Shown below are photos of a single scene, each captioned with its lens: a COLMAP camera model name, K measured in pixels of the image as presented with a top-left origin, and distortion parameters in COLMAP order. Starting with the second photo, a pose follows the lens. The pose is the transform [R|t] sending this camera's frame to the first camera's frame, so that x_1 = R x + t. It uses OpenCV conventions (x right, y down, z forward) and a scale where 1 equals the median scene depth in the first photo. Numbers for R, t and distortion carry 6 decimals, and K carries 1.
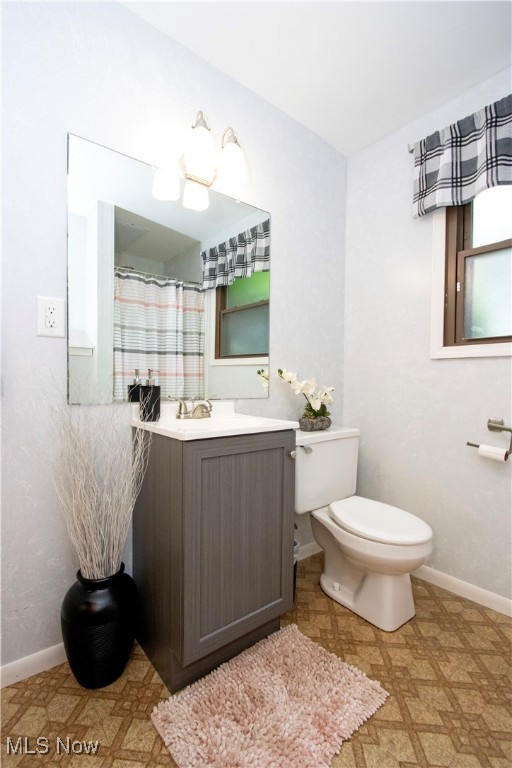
lens RADIAL K [[371.7, 0, 270.4], [0, 371.7, 394.2], [0, 0, 1]] dist [-0.016066, 0.000960]
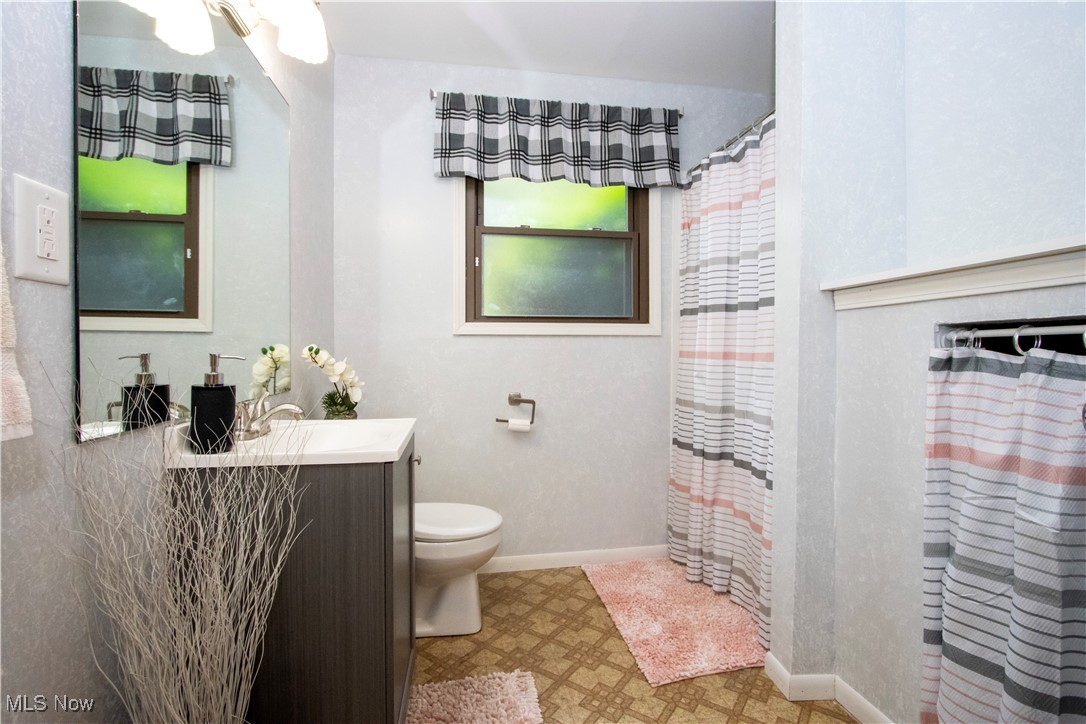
lens RADIAL K [[525.6, 0, 547.1], [0, 525.6, 364.5], [0, 0, 1]] dist [-0.016066, 0.000960]
pose [[0.460450, -0.034200, 0.887027, -0.681094], [0.029584, 0.999294, 0.023172, -0.048568], [-0.887192, 0.015572, 0.461137, 0.209514]]
